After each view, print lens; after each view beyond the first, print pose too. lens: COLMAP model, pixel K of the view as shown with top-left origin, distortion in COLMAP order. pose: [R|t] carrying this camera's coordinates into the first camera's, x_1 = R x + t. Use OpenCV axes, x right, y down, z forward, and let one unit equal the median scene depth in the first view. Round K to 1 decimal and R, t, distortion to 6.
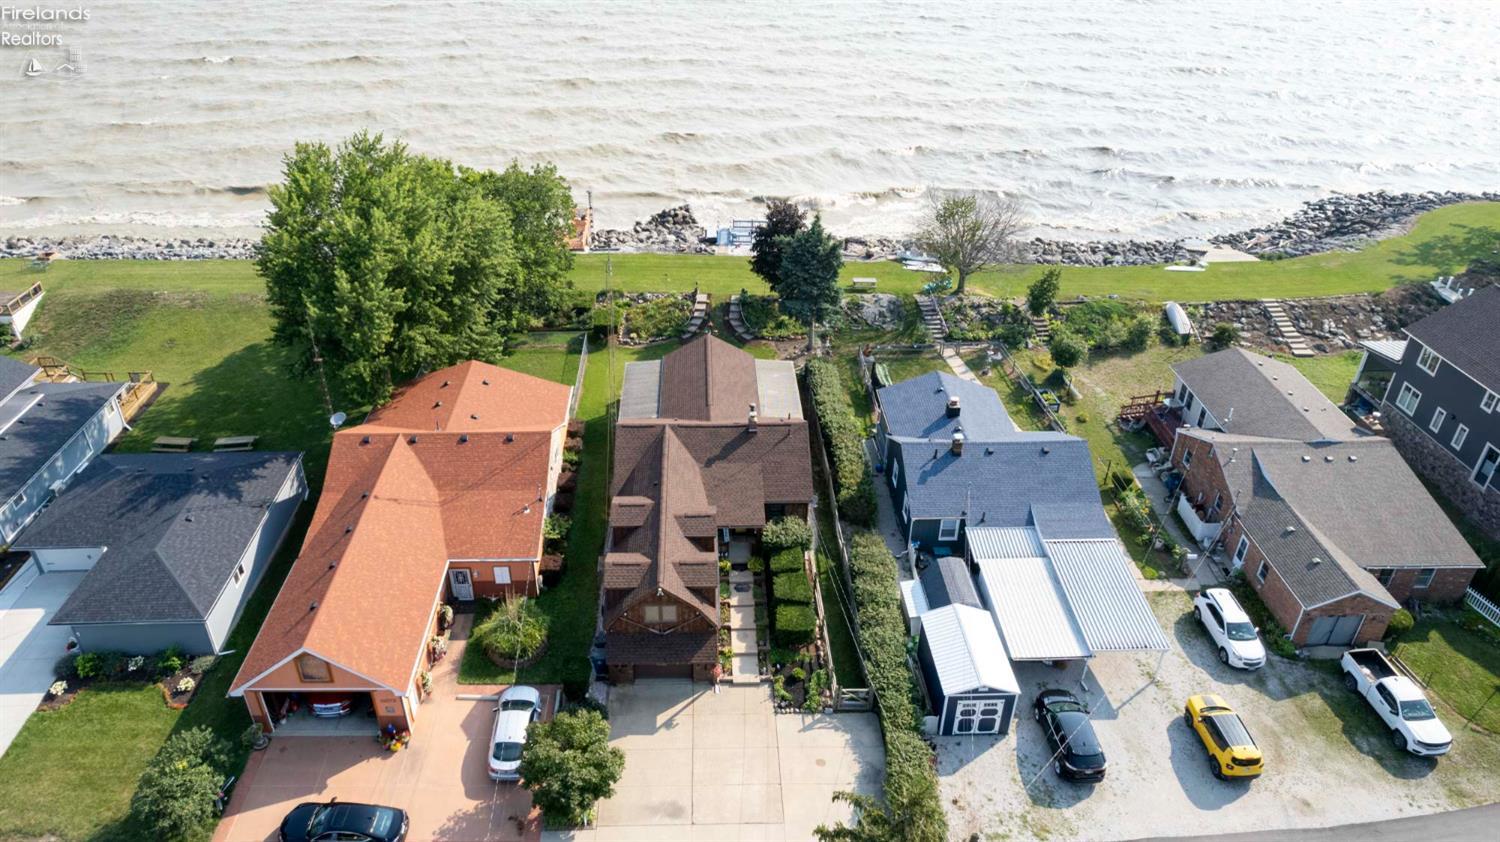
lens RADIAL K [[966.6, 0, 721.5], [0, 966.6, 395.3], [0, 0, 1]] dist [-0.062641, 0.050703]
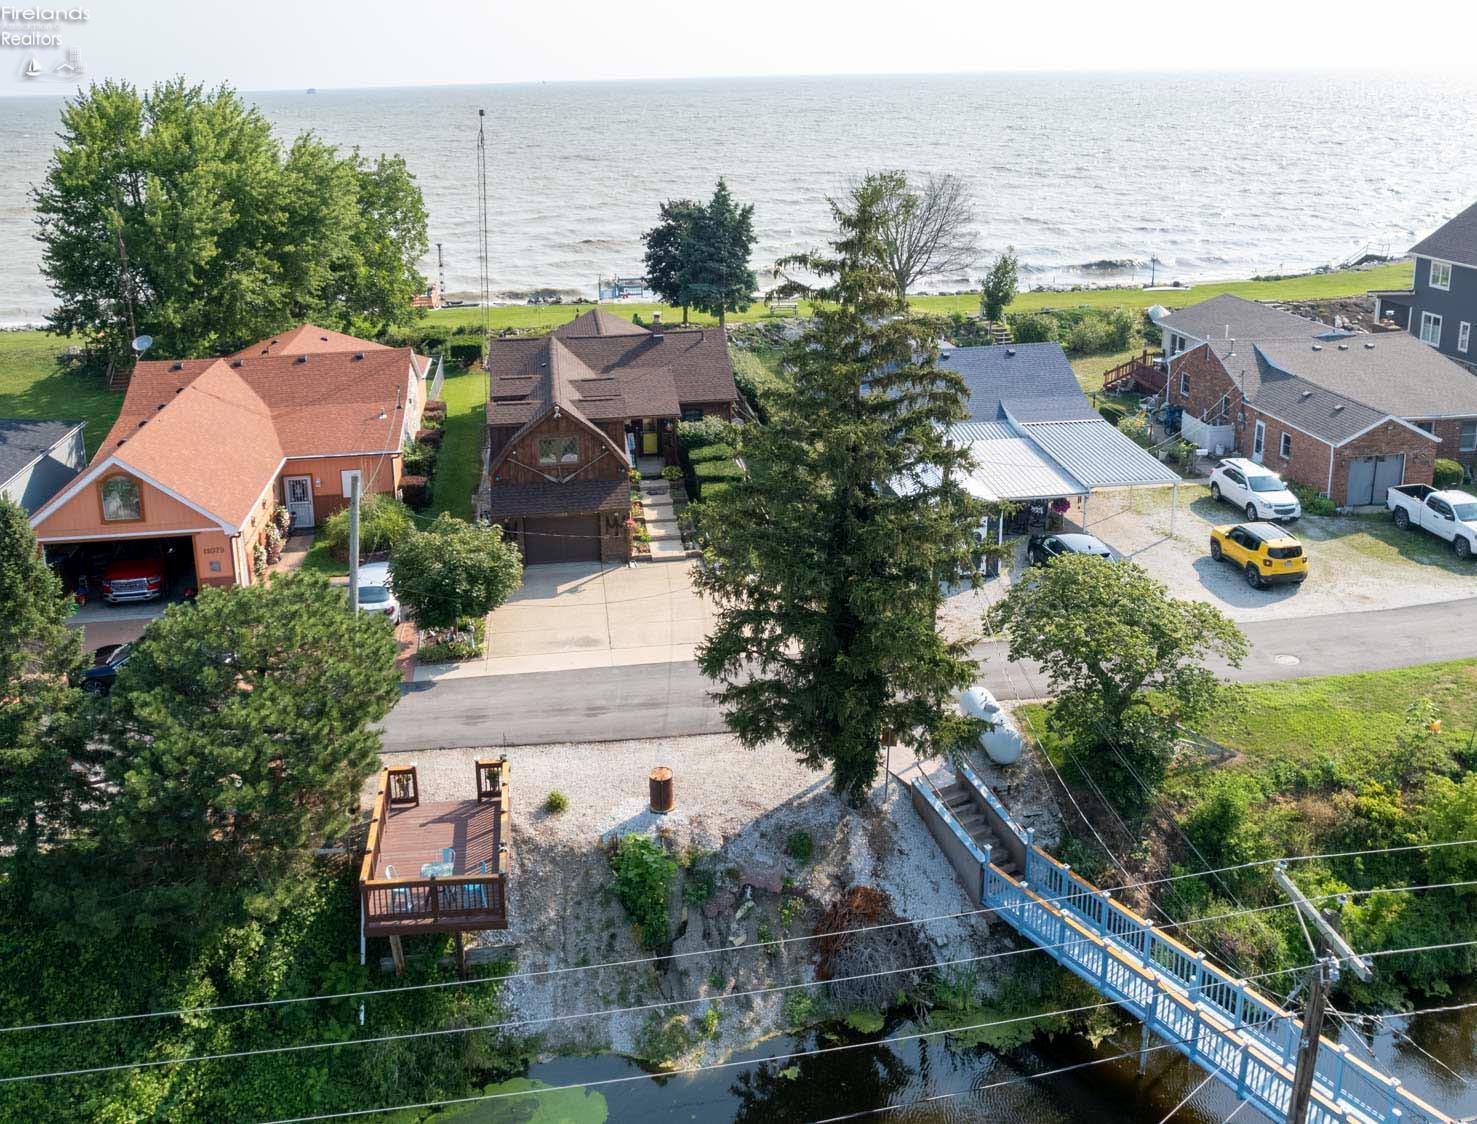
lens RADIAL K [[1303.2, 0, 705.3], [0, 1303.2, 463.2], [0, 0, 1]] dist [-0.044857, 0.009206]
pose [[0.995233, -0.062610, 0.074774, -0.017044], [0.079435, 0.965224, -0.249062, 0.426575], [-0.056580, 0.253815, 0.965597, -0.050609]]
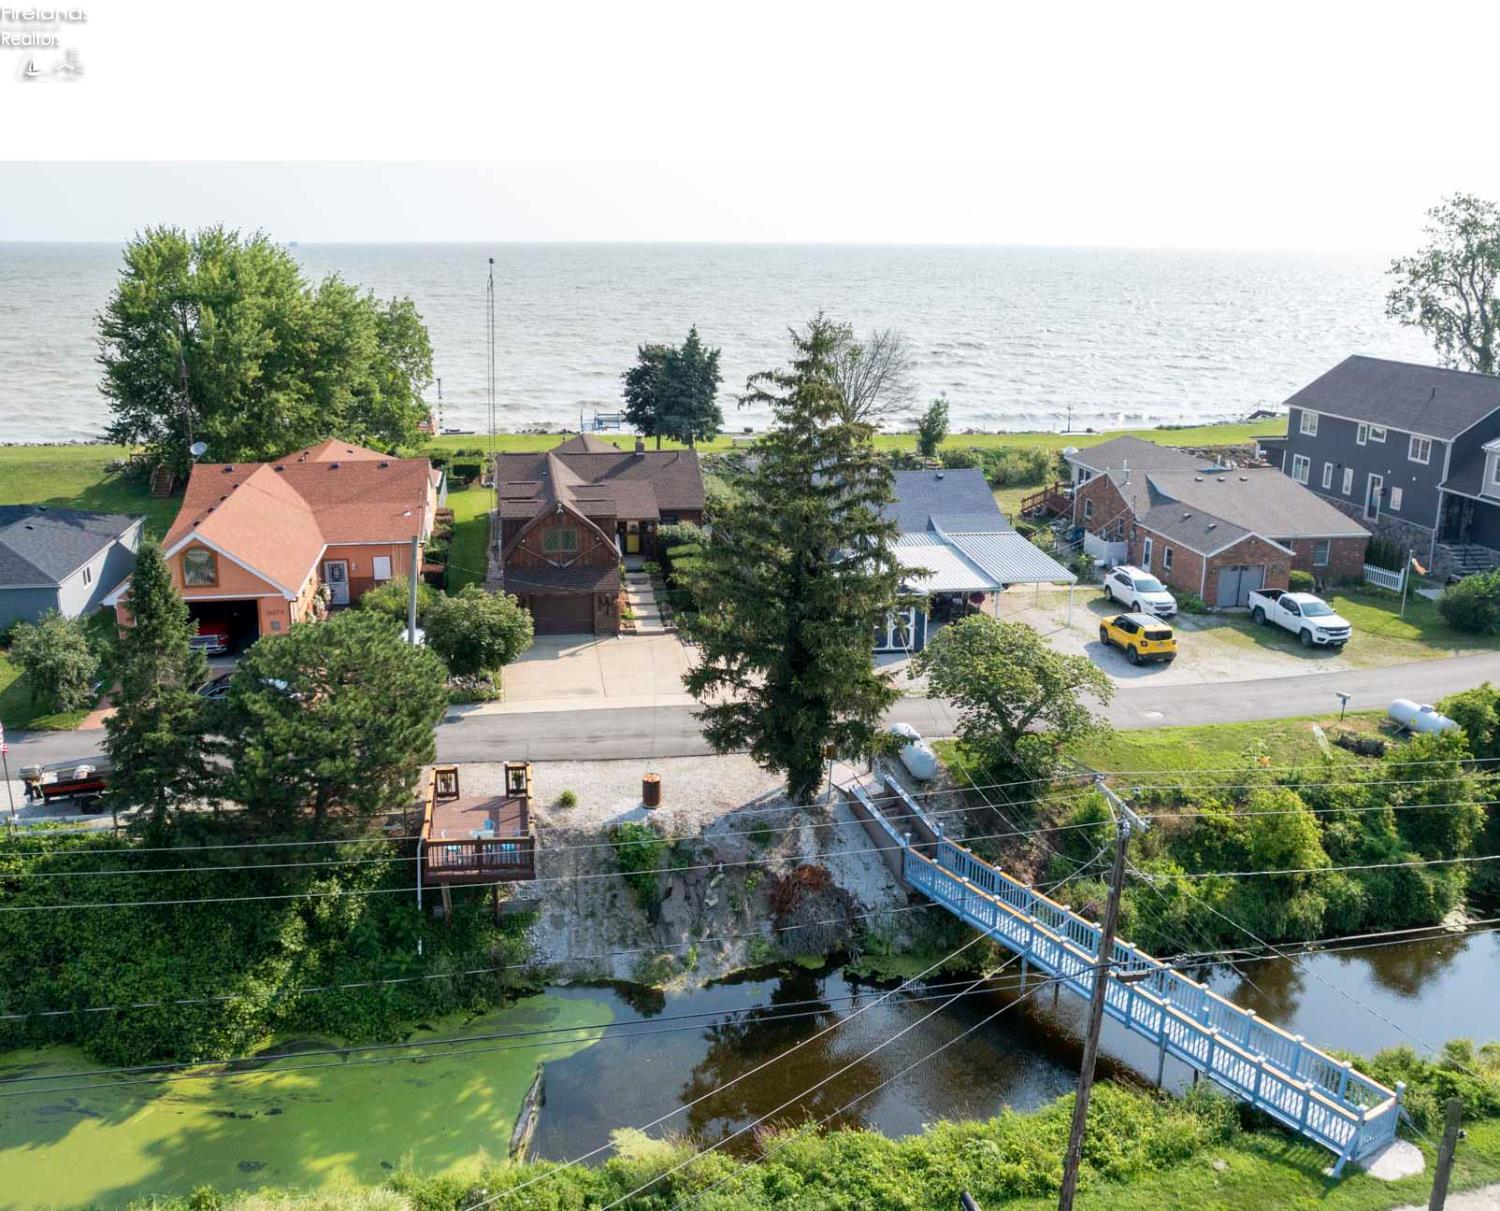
lens RADIAL K [[1250.2, 0, 694.3], [0, 1250.2, 607.3], [0, 0, 1]] dist [-0.047931, -0.005290]
pose [[0.993606, -0.042724, 0.104508, -0.050986], [0.067989, 0.965405, -0.251736, 0.508568], [-0.090138, 0.257231, 0.962137, -0.170170]]
